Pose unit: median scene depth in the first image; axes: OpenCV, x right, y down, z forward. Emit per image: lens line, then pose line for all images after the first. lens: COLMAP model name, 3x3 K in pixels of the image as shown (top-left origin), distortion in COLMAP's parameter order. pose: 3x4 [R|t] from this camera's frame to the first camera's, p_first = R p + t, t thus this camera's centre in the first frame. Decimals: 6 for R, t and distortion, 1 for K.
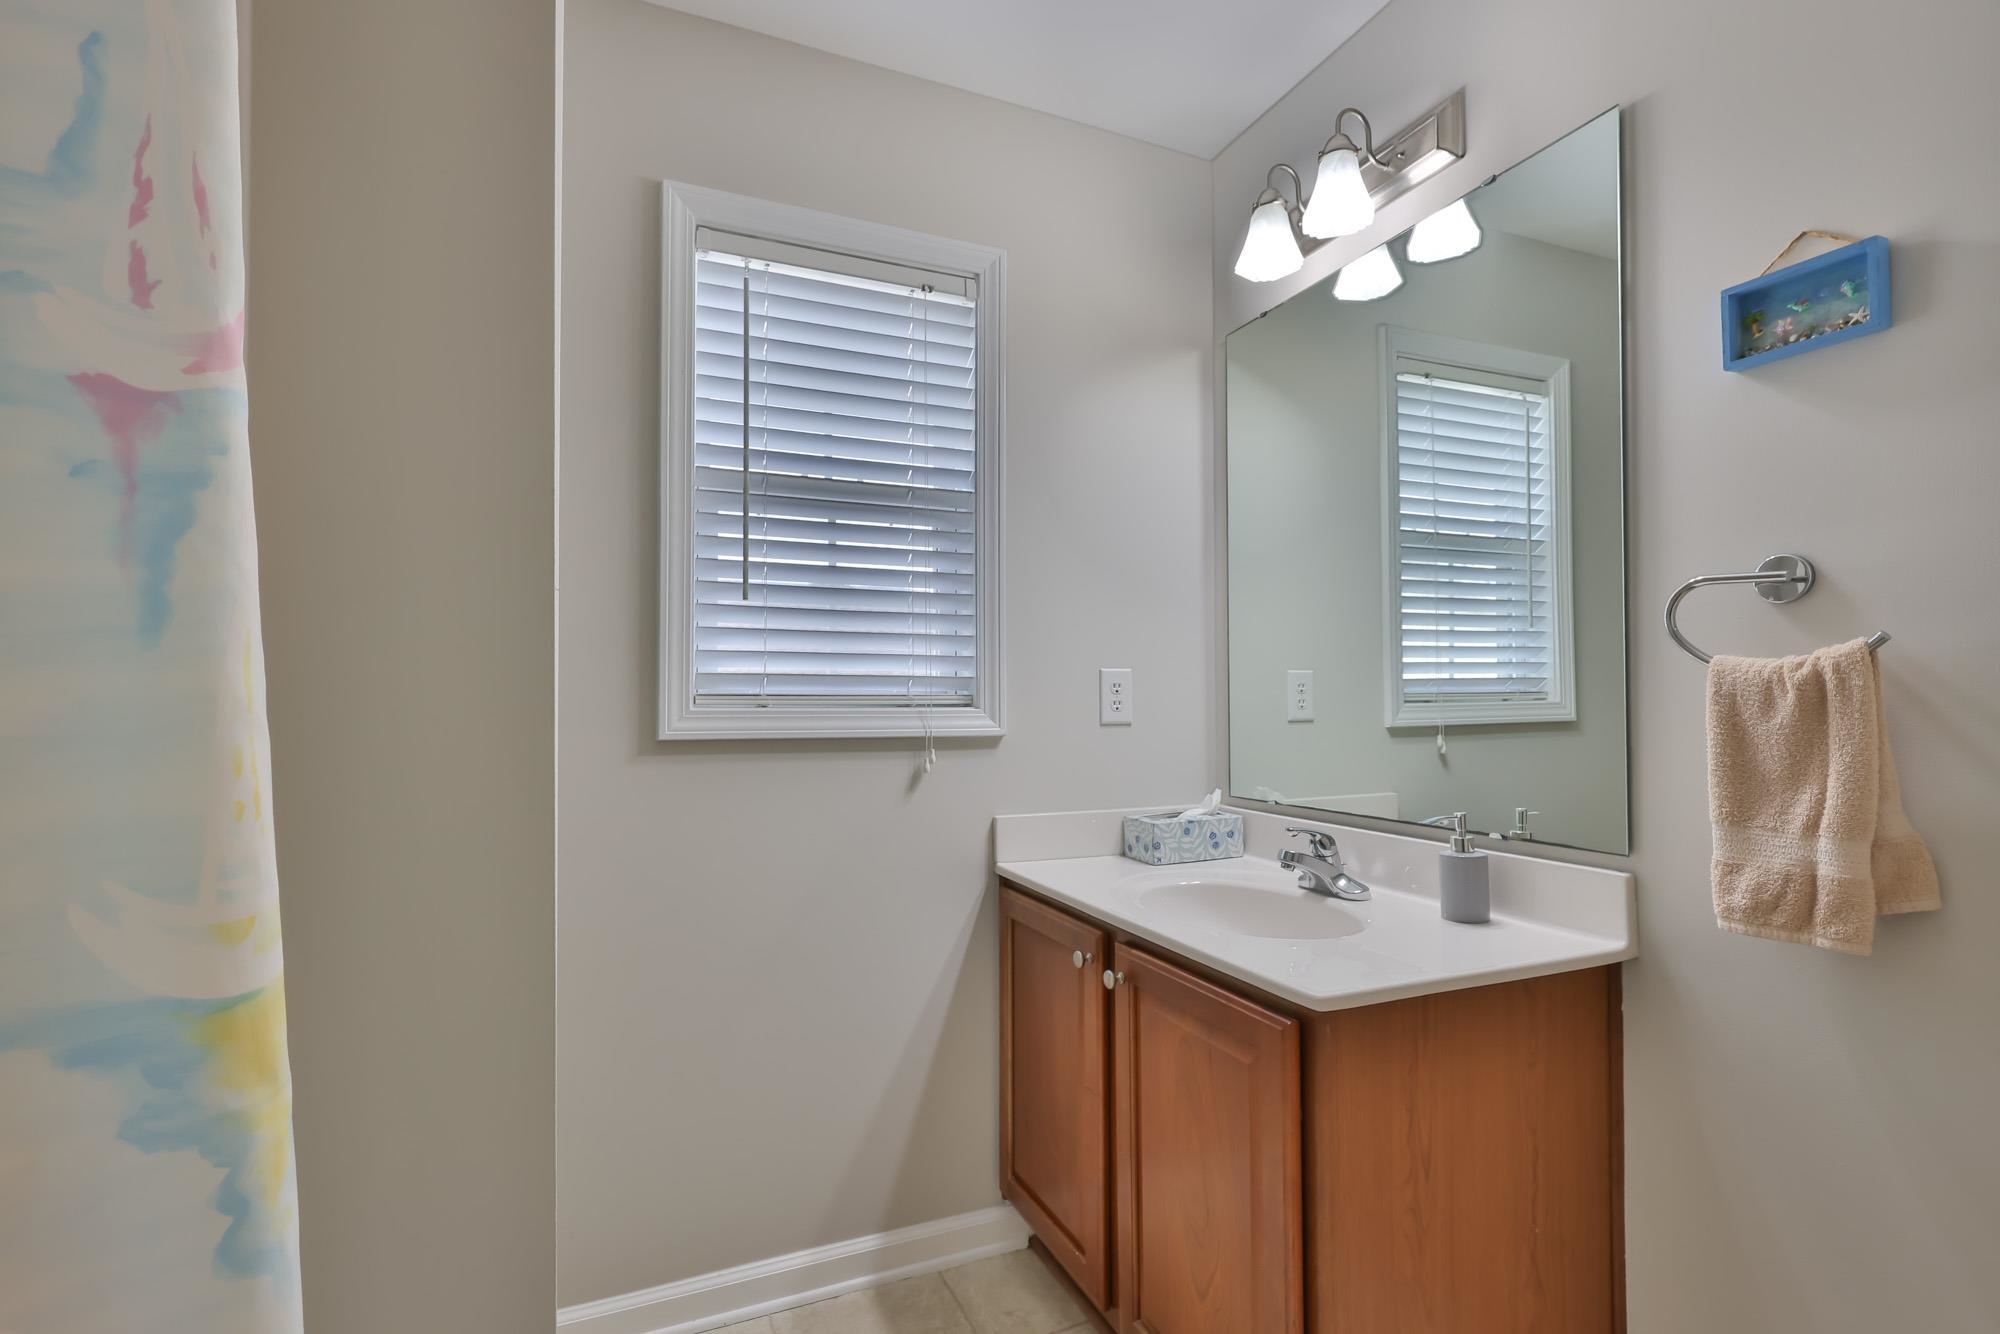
lens RADIAL K [[900.3, 0, 994.2], [0, 900.3, 686.3], [0, 0, 1]] dist [-0.002081, 0.000316]
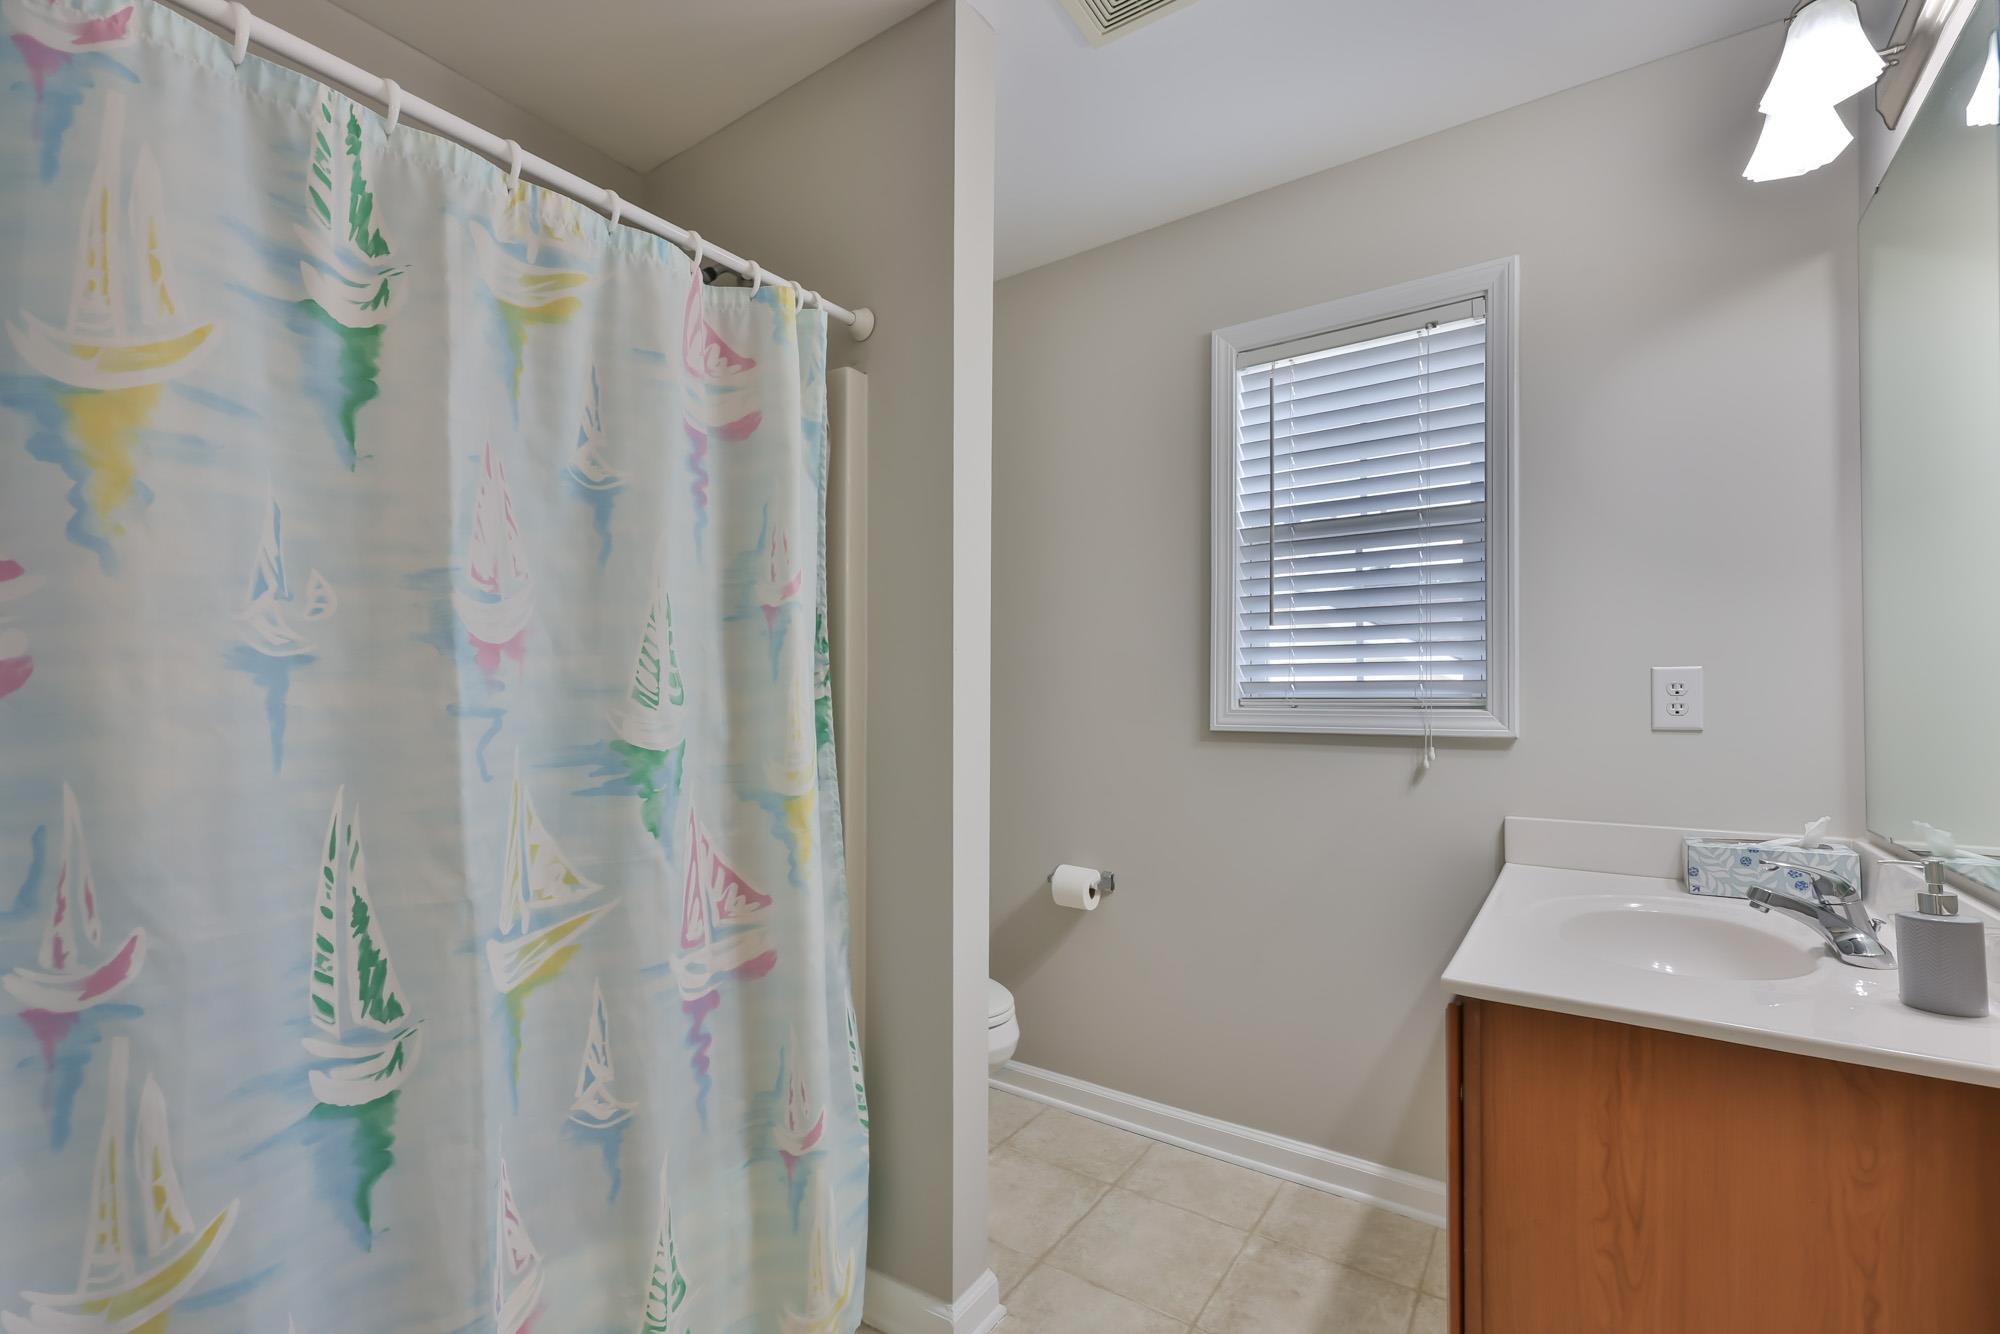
lens RADIAL K [[852.9, 0, 1001.9], [0, 852.9, 684.0], [0, 0, 1]] dist [-0.004203, 0.000590]
pose [[0.542463, -0.016322, -0.839921, 0.518226], [0.011144, 0.999863, -0.012232, -0.000086], [0.840005, -0.002724, 0.542571, 0.001344]]
